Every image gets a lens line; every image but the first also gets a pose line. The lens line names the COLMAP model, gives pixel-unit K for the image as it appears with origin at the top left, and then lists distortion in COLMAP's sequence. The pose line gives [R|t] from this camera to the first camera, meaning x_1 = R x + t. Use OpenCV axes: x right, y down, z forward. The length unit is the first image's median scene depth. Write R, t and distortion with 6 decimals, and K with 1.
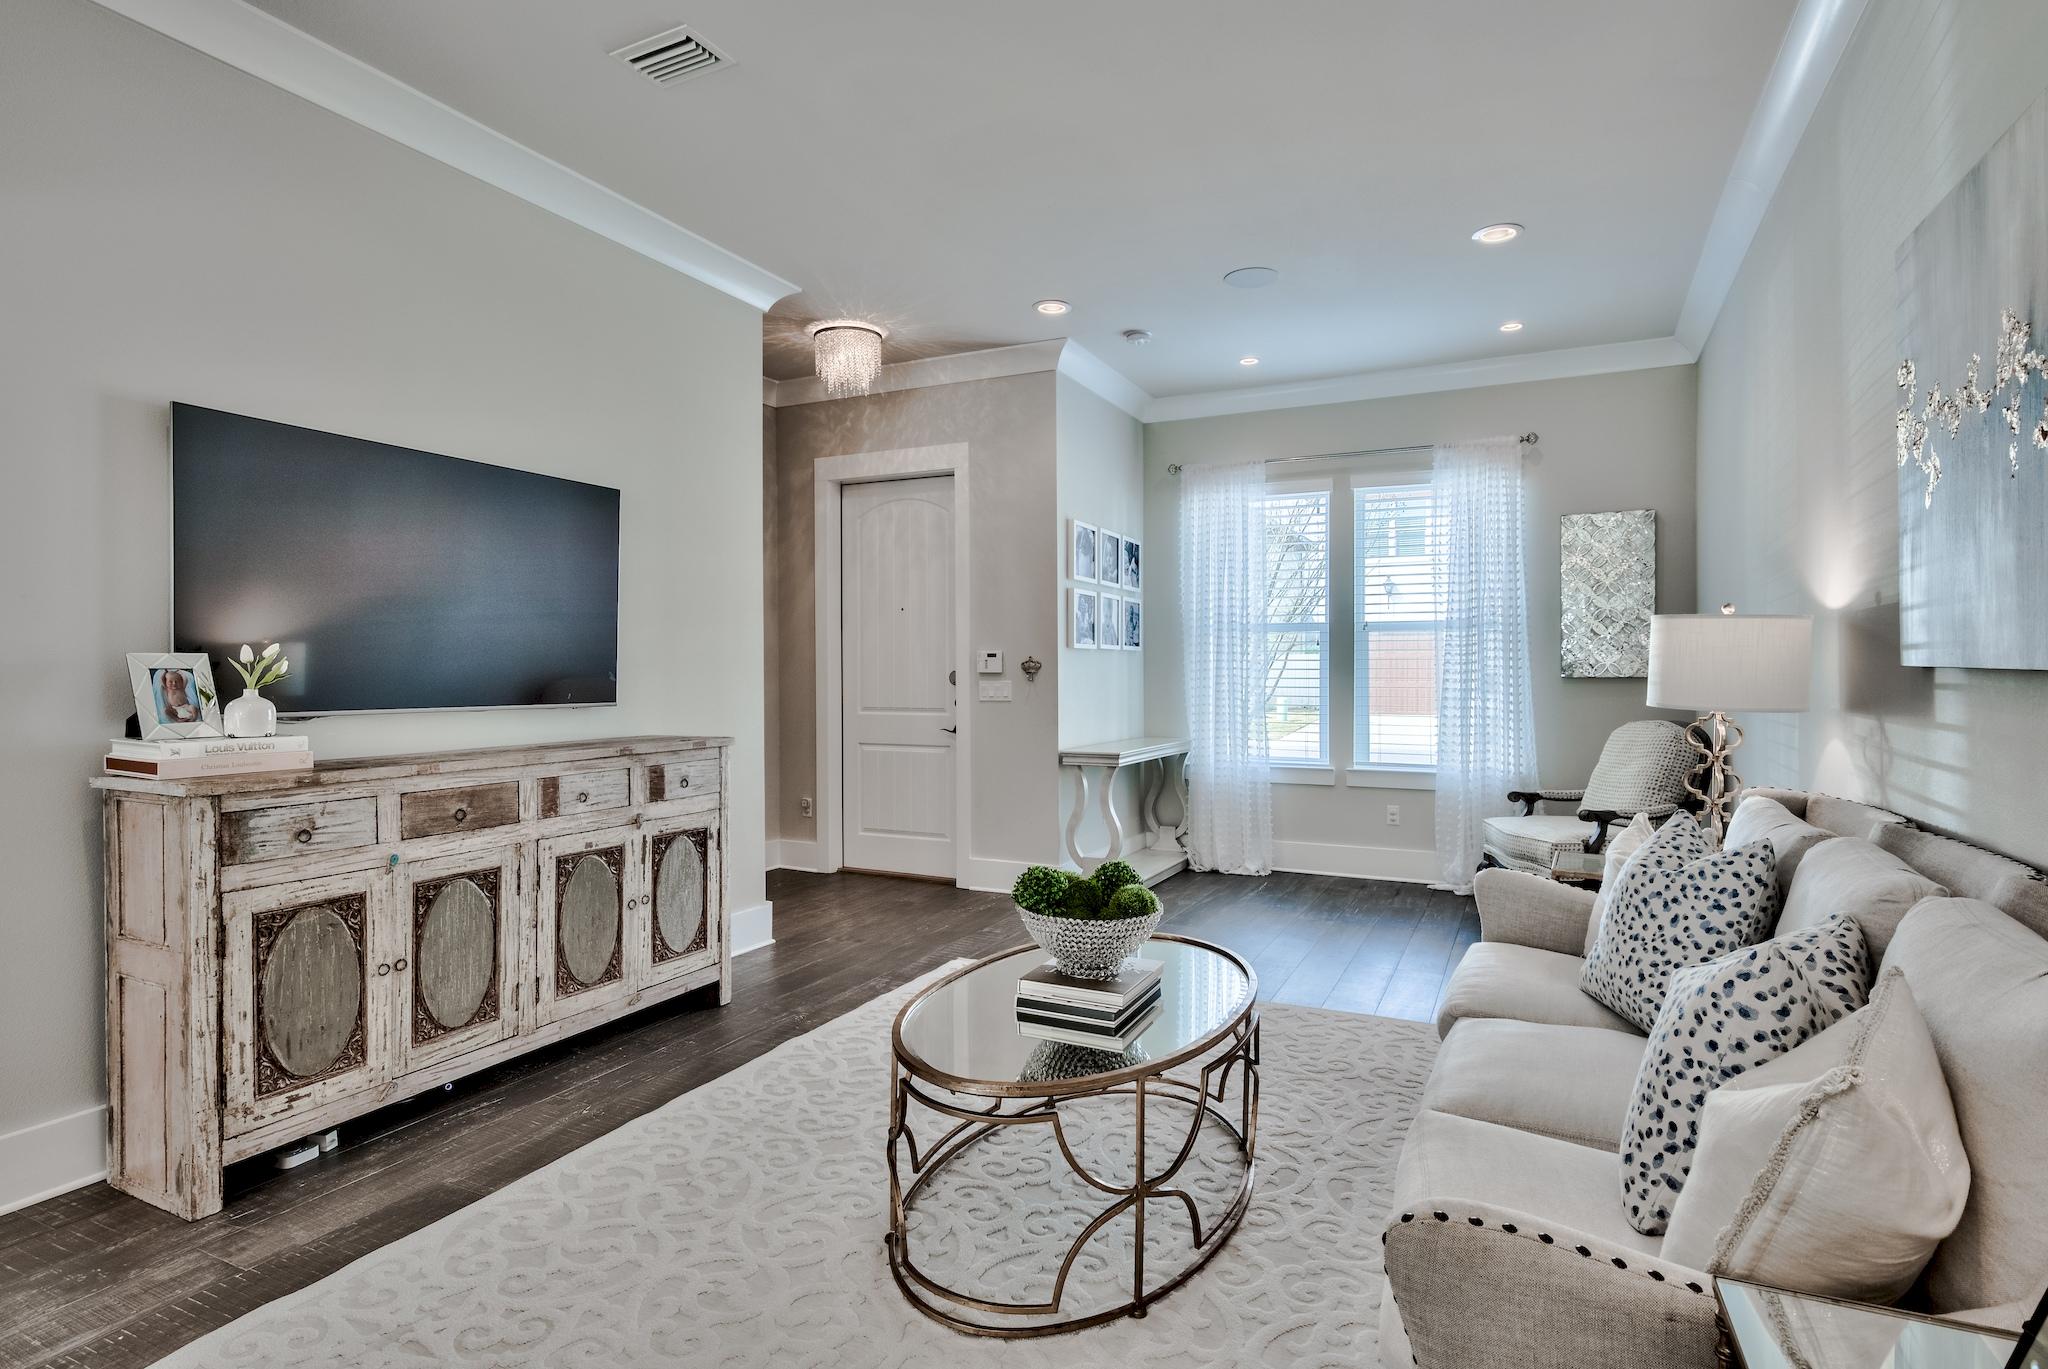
lens RADIAL K [[1043.4, 0, 1020.9], [0, 1043.4, 684.1], [0, 0, 1]] dist [0.001120, -0.000234]
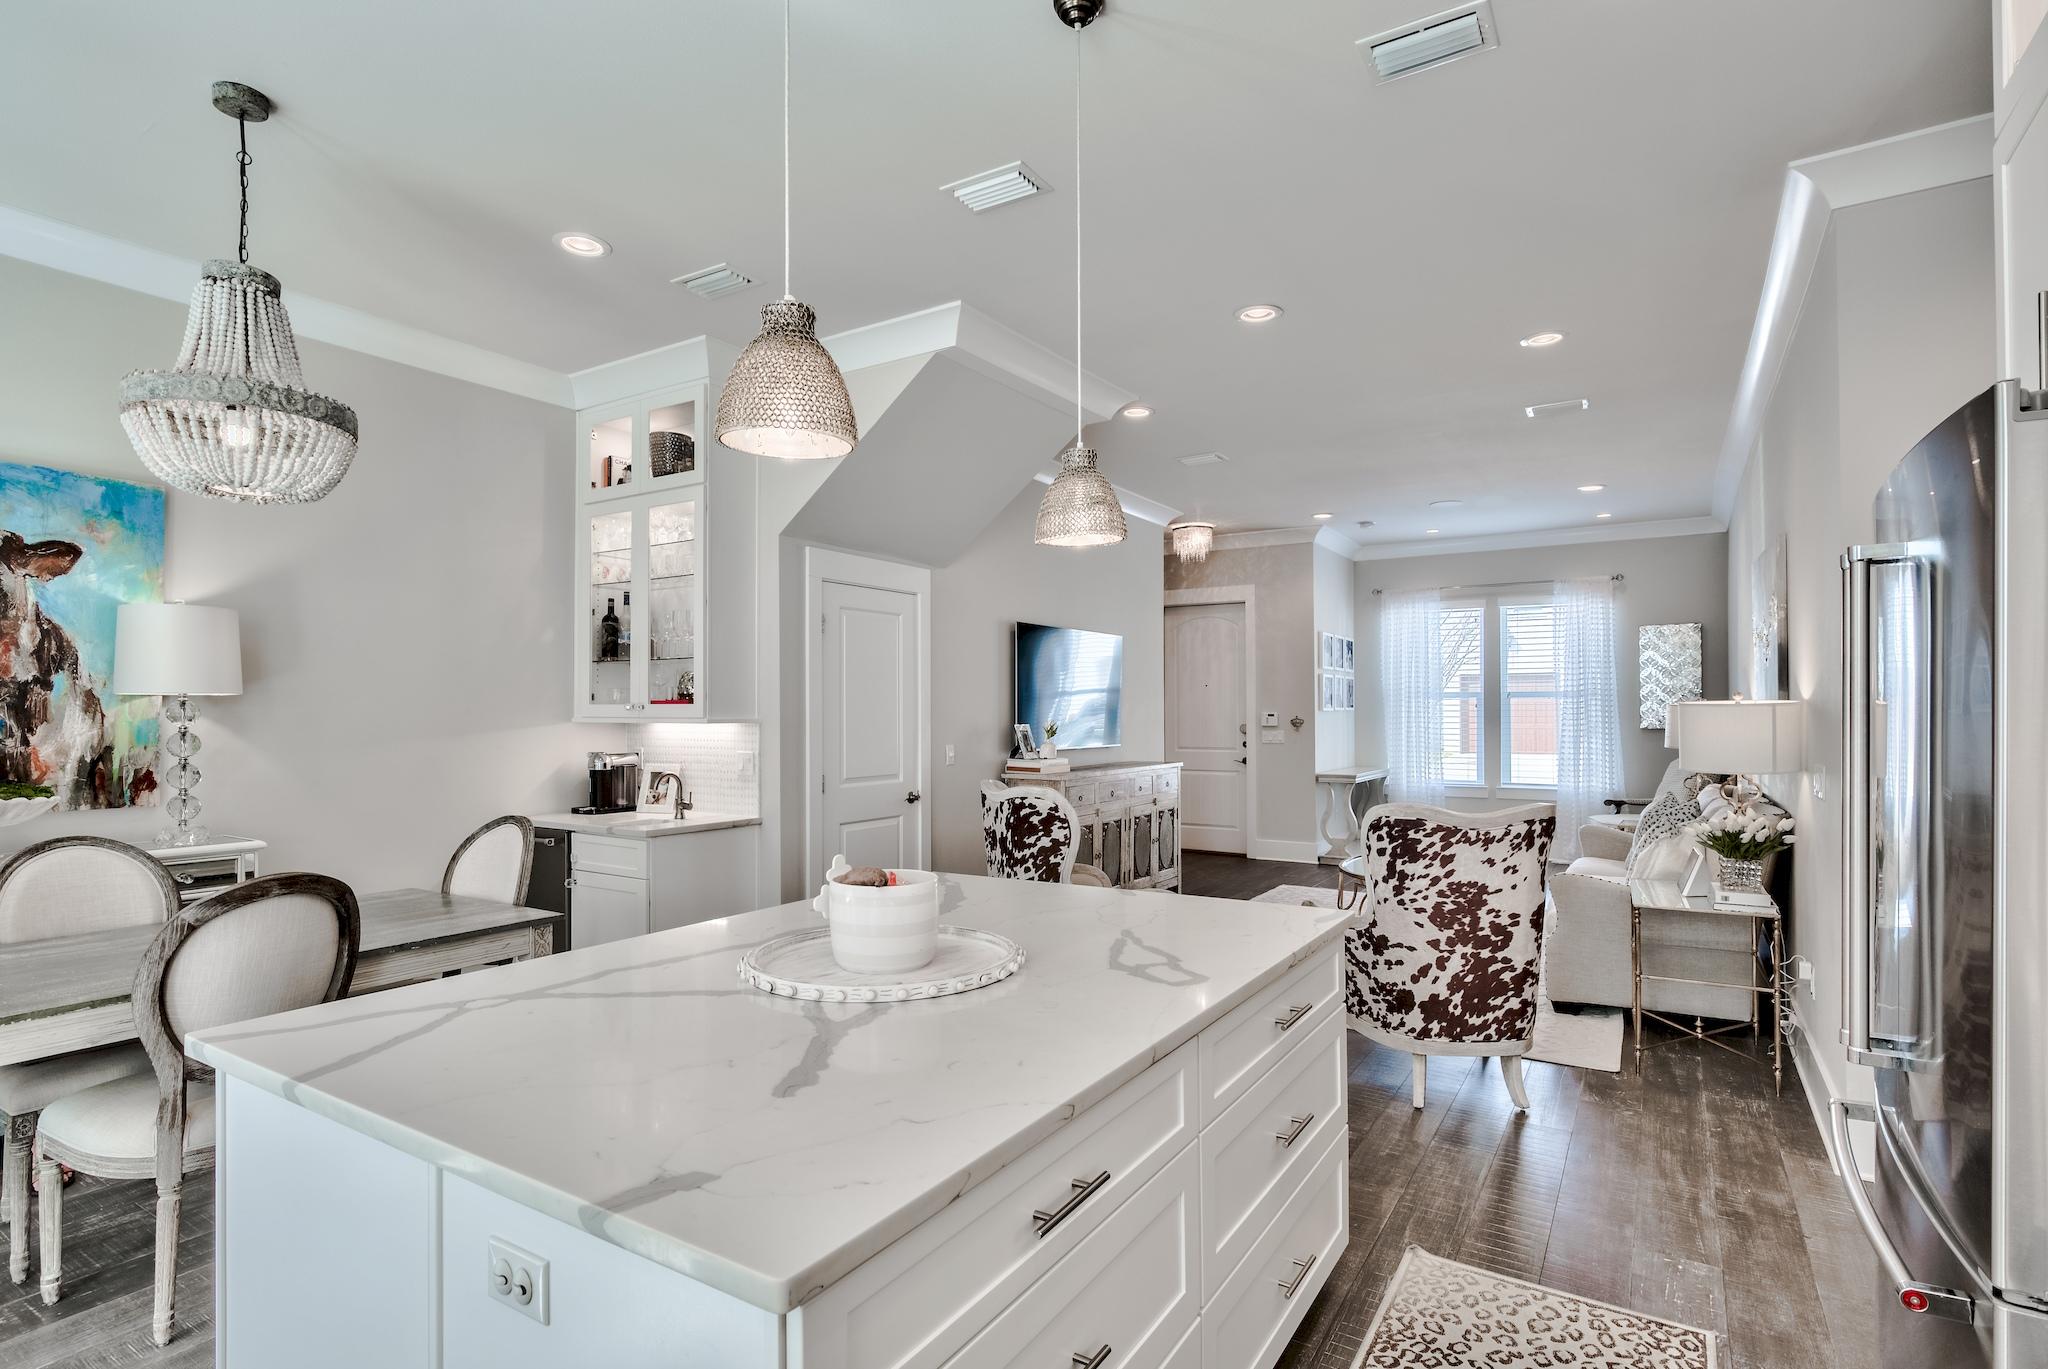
lens RADIAL K [[997.6, 0, 1018.5], [0, 997.6, 709.3], [0, 0, 1]] dist [-0.004384, 0.000614]
pose [[0.994497, -0.003143, -0.104714, -0.261378], [0.001599, 0.999889, -0.014822, -0.014410], [0.104749, 0.014573, 0.994392, -0.600539]]
